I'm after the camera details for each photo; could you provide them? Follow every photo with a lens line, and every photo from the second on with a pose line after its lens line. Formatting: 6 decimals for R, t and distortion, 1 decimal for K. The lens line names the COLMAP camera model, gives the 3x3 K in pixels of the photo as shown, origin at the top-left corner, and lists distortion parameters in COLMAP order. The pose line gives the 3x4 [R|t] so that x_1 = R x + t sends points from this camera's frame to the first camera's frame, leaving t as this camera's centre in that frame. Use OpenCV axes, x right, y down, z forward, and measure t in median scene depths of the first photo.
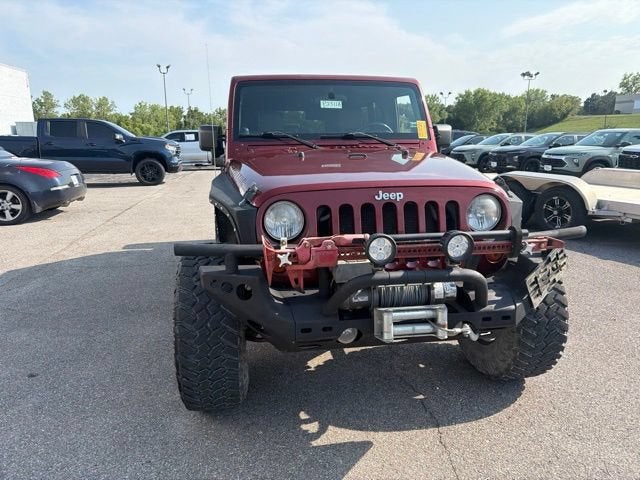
lens RADIAL K [[454.0, 0, 324.3], [0, 454.0, 237.5], [0, 0, 1]] dist [0.035775, -0.044017]
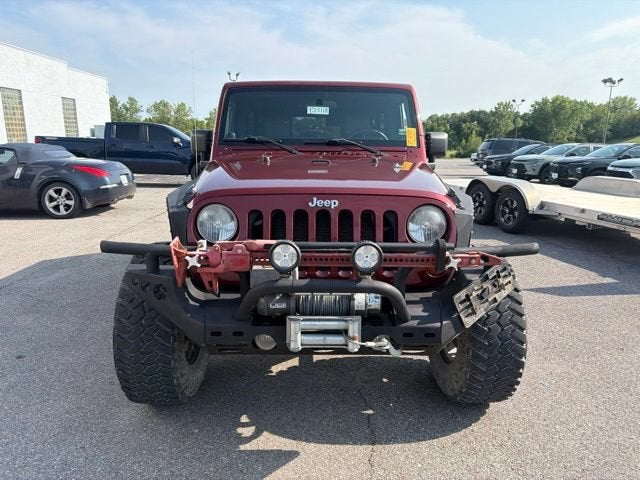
lens RADIAL K [[454.0, 0, 324.3], [0, 454.0, 237.5], [0, 0, 1]] dist [0.035775, -0.044017]
pose [[0.989431, 0.045963, -0.137525, 0.191187], [-0.047800, 0.998806, -0.010084, -0.004710], [0.136897, 0.016552, 0.990447, 0.018340]]
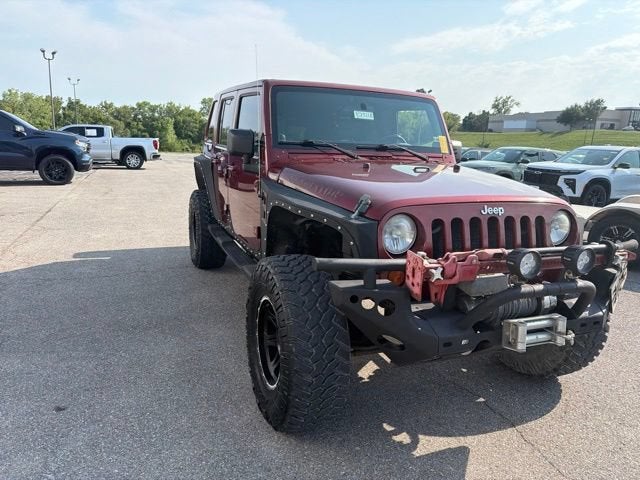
lens RADIAL K [[453.3, 0, 324.5], [0, 453.3, 242.5], [0, 0, 1]] dist [0.030939, -0.039311]
pose [[0.974575, 0.000781, 0.224059, -0.313703], [-0.001151, 0.999998, 0.001520, -0.013140], [-0.224057, -0.001739, 0.974574, 0.043389]]
